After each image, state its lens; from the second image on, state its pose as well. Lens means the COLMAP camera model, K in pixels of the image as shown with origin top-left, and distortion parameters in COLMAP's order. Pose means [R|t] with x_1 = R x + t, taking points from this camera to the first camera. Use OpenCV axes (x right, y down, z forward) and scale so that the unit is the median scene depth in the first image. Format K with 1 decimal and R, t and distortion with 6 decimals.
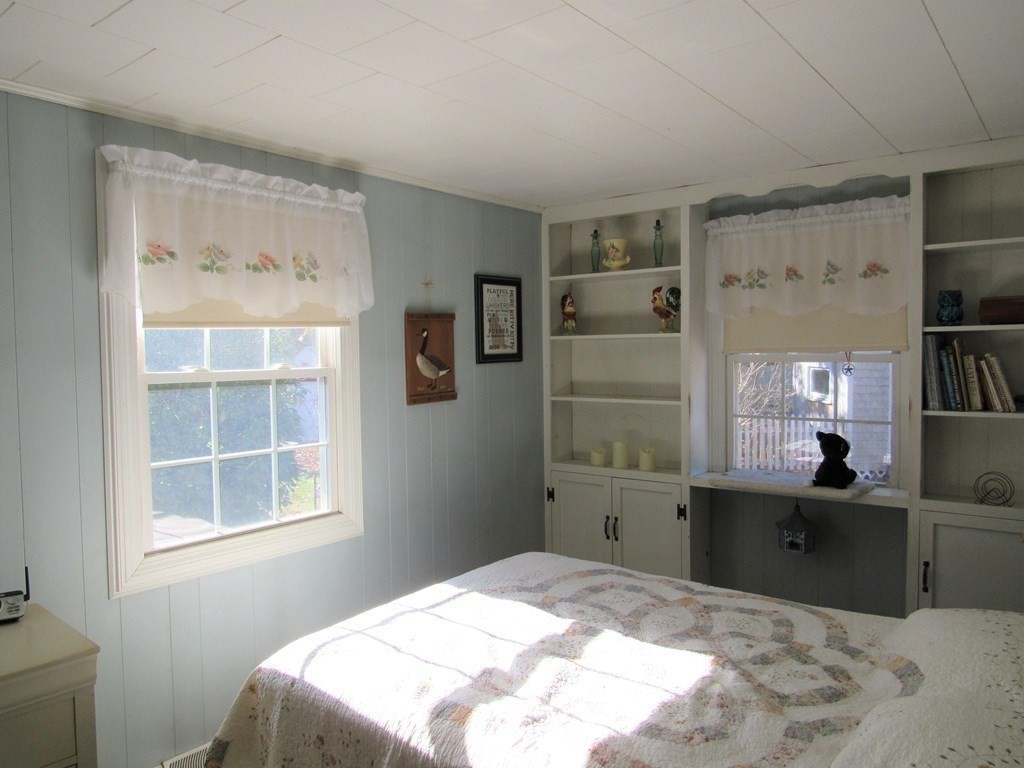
lens RADIAL K [[730.3, 0, 510.5], [0, 730.3, 382.1], [0, 0, 1]] dist [-0.026466, 0.002542]
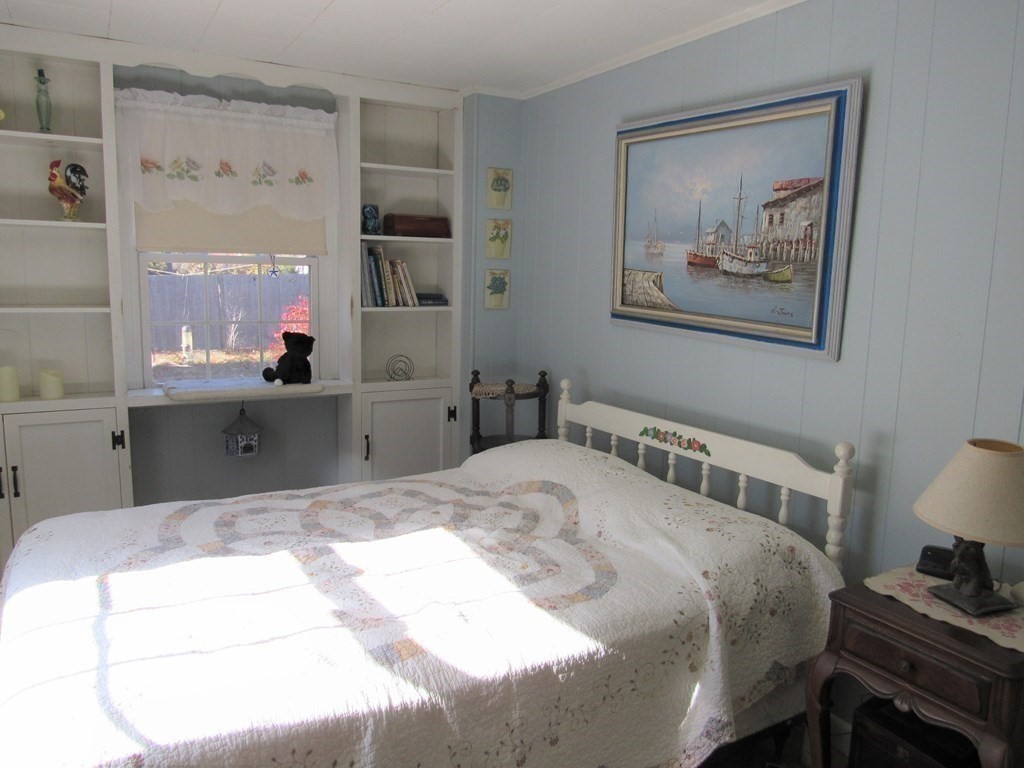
lens RADIAL K [[759.5, 0, 511.9], [0, 759.5, 385.3], [0, 0, 1]] dist [-0.022768, 0.000281]
pose [[0.376445, -0.117666, 0.918936, -0.505104], [0.008018, 0.992278, 0.123773, 0.014748], [-0.926404, -0.039225, 0.374481, 0.331808]]
